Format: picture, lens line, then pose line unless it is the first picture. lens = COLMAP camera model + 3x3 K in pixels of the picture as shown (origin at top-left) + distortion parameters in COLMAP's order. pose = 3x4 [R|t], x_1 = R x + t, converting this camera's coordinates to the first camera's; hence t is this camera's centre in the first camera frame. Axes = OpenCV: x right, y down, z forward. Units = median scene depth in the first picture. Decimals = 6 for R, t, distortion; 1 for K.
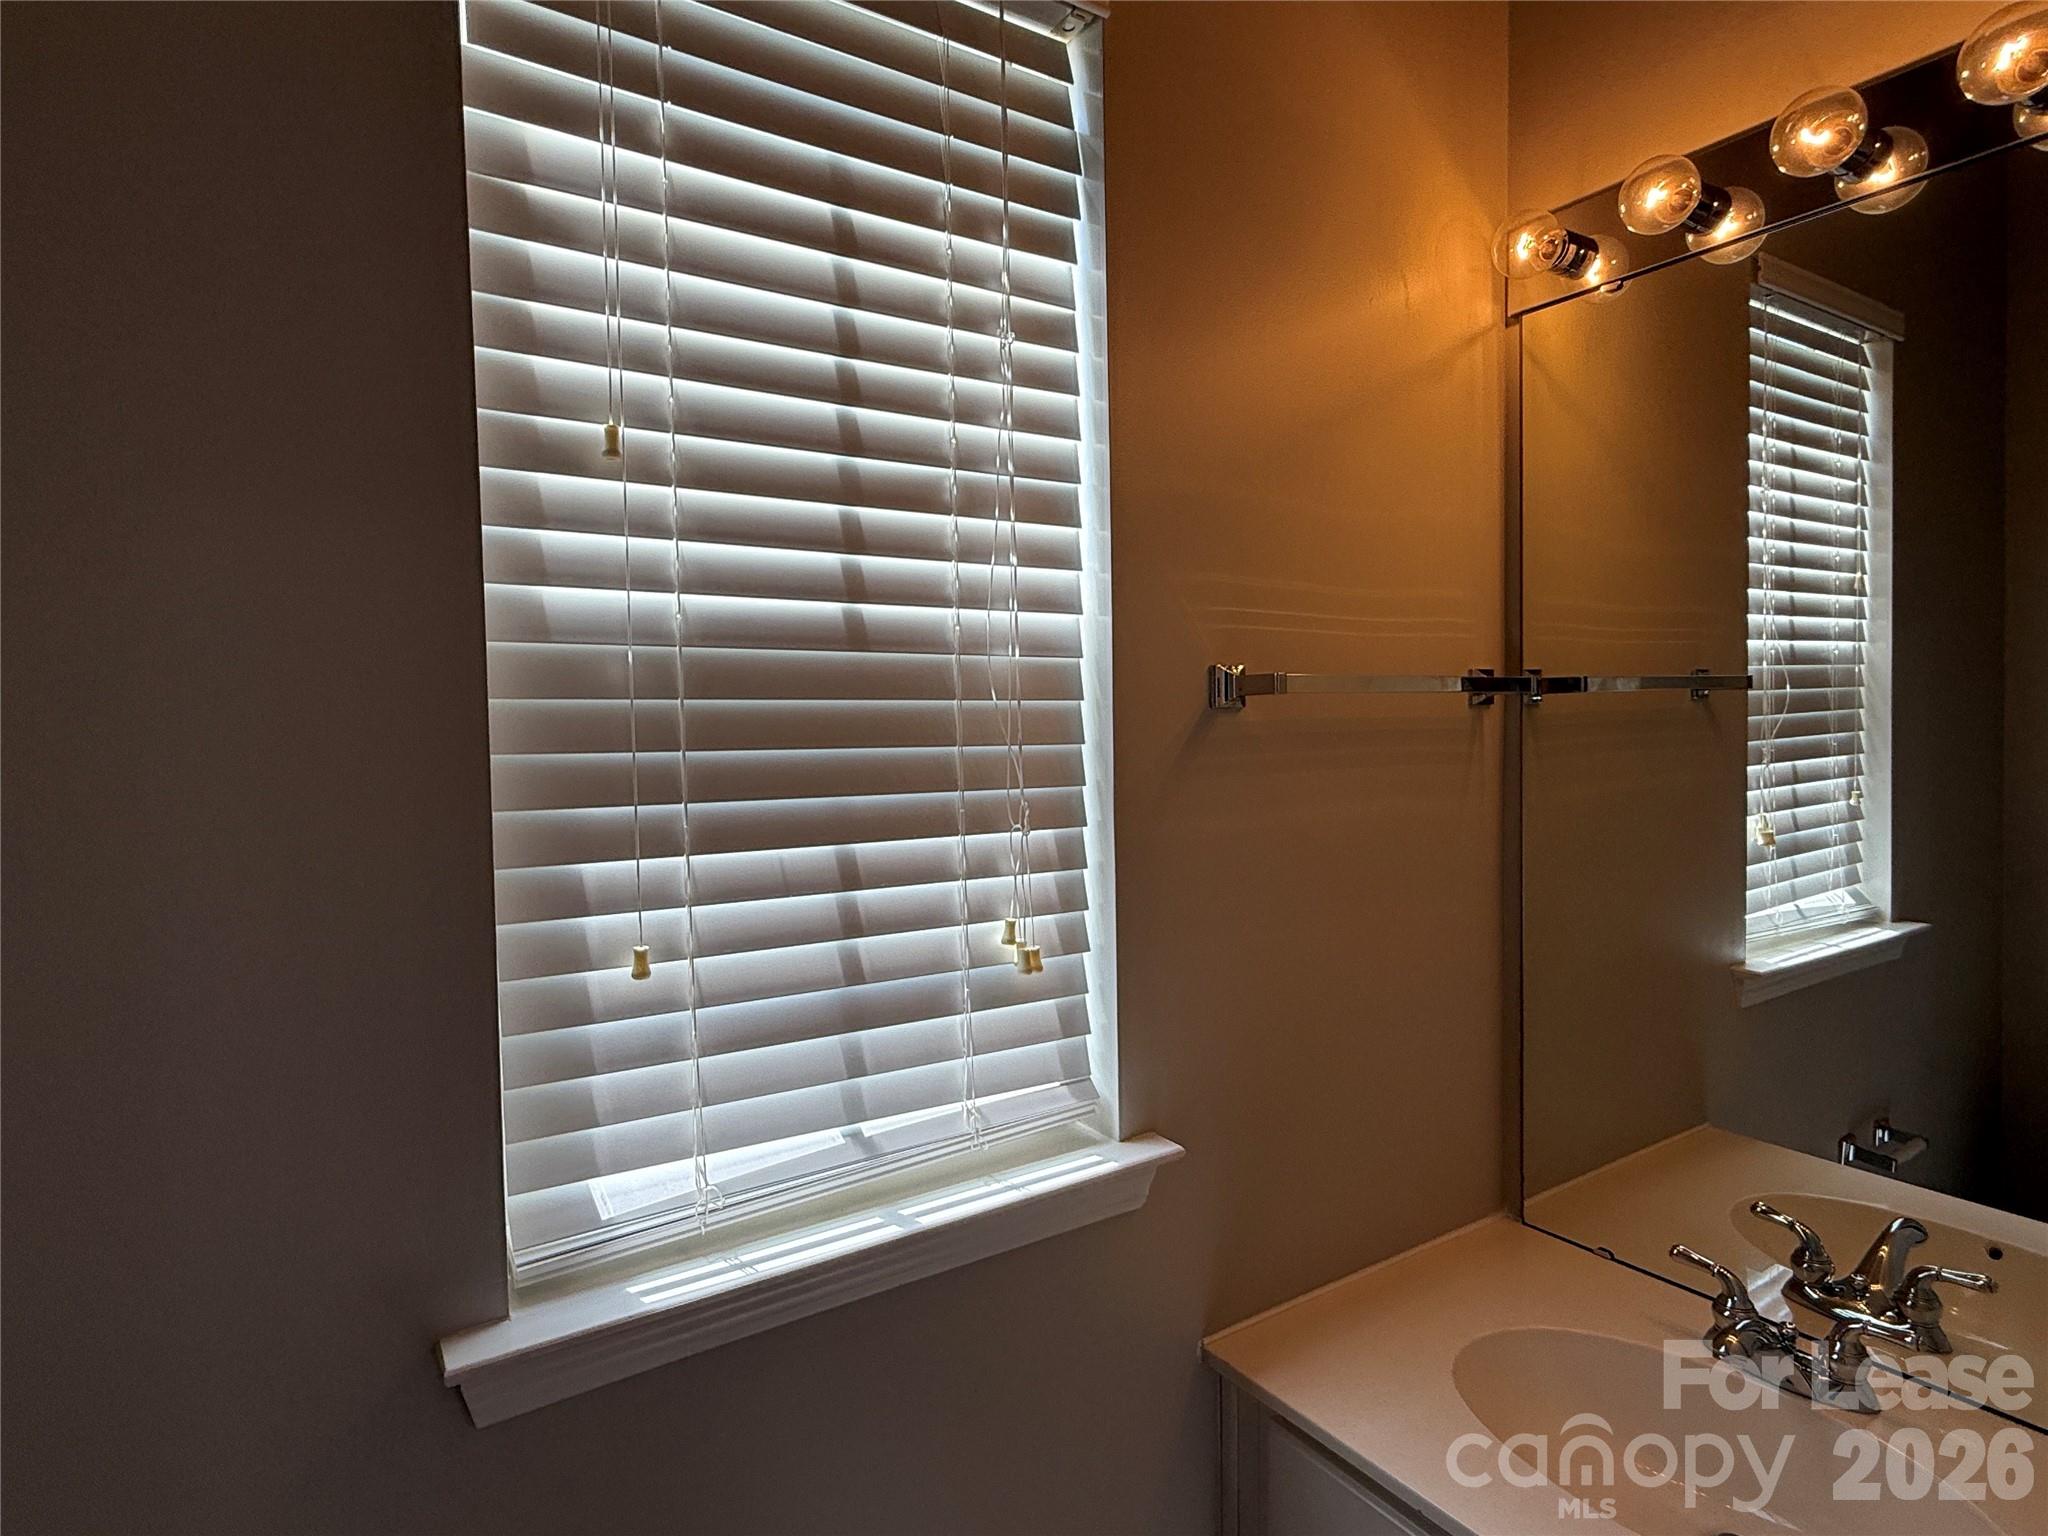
lens RADIAL K [[1109.7, 0, 1033.6], [0, 1109.7, 771.9], [0, 0, 1]] dist [0.004388, -0.000315]
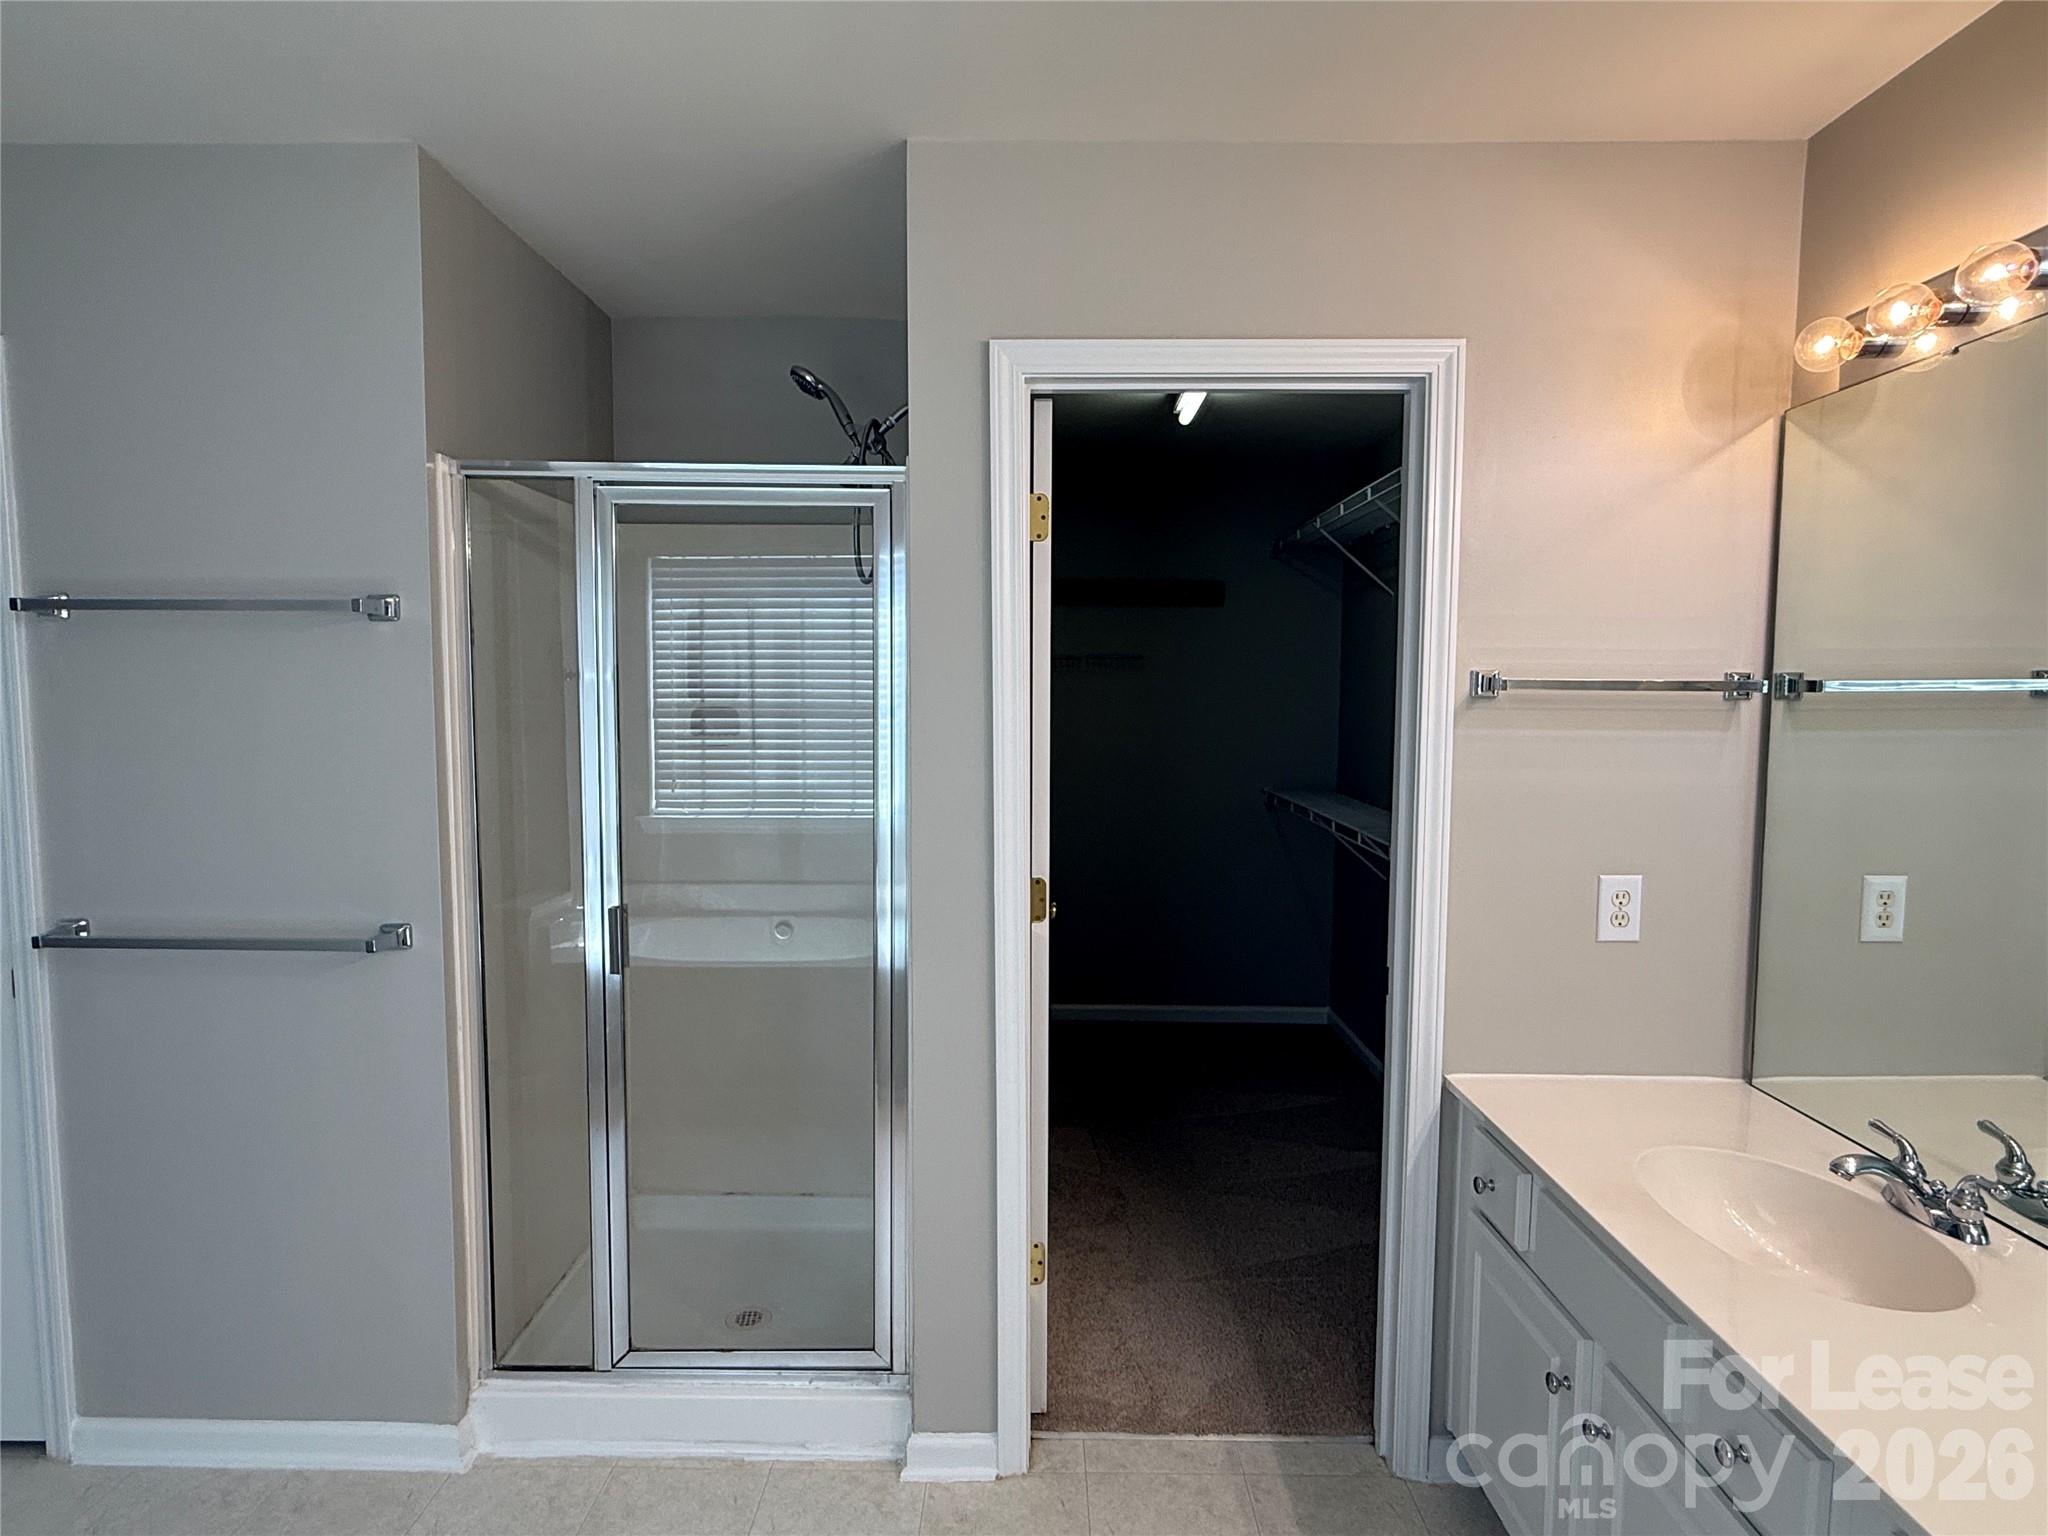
lens RADIAL K [[1109.7, 0, 1021.5], [0, 1109.7, 772.2], [0, 0, 1]] dist [0.004388, -0.000315]
pose [[0.835342, 0.064144, -0.545976, 0.419666], [-0.053929, 0.997941, 0.034732, 0.028000], [0.547079, 0.000430, 0.837081, -0.618586]]
